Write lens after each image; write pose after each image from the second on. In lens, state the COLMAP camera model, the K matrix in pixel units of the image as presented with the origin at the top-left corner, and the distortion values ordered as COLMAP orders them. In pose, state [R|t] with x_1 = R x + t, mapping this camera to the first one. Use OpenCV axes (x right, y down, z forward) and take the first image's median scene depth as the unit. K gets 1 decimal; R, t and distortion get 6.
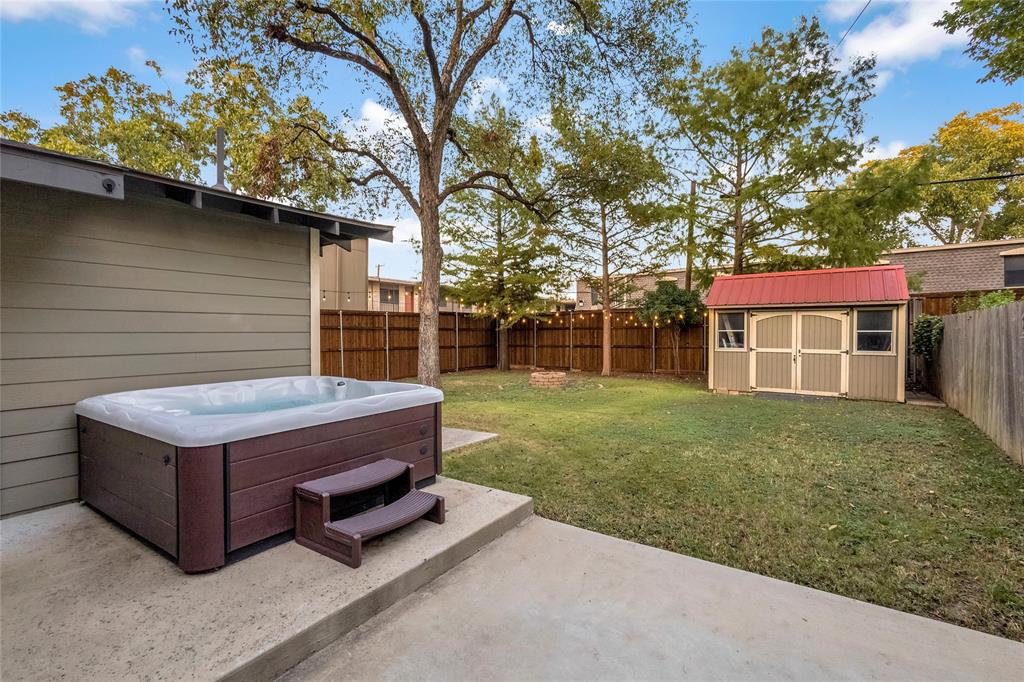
lens RADIAL K [[467.8, 0, 509.5], [0, 467.8, 340.6], [0, 0, 1]] dist [-0.000175, 0.000092]
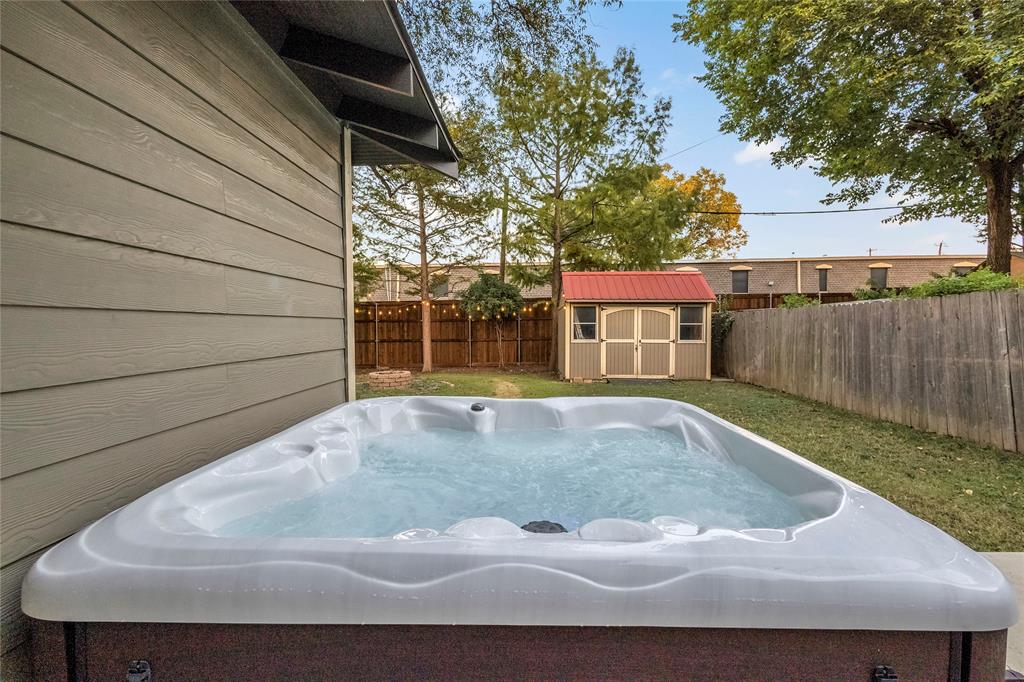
lens RADIAL K [[479.0, 0, 513.2], [0, 479.0, 337.7], [0, 0, 1]] dist [0.004483, -0.000845]
pose [[0.840829, -0.010806, 0.541193, -0.263835], [0.008491, 0.999941, 0.006775, 0.003386], [-0.541235, -0.001101, 0.840871, 0.170964]]
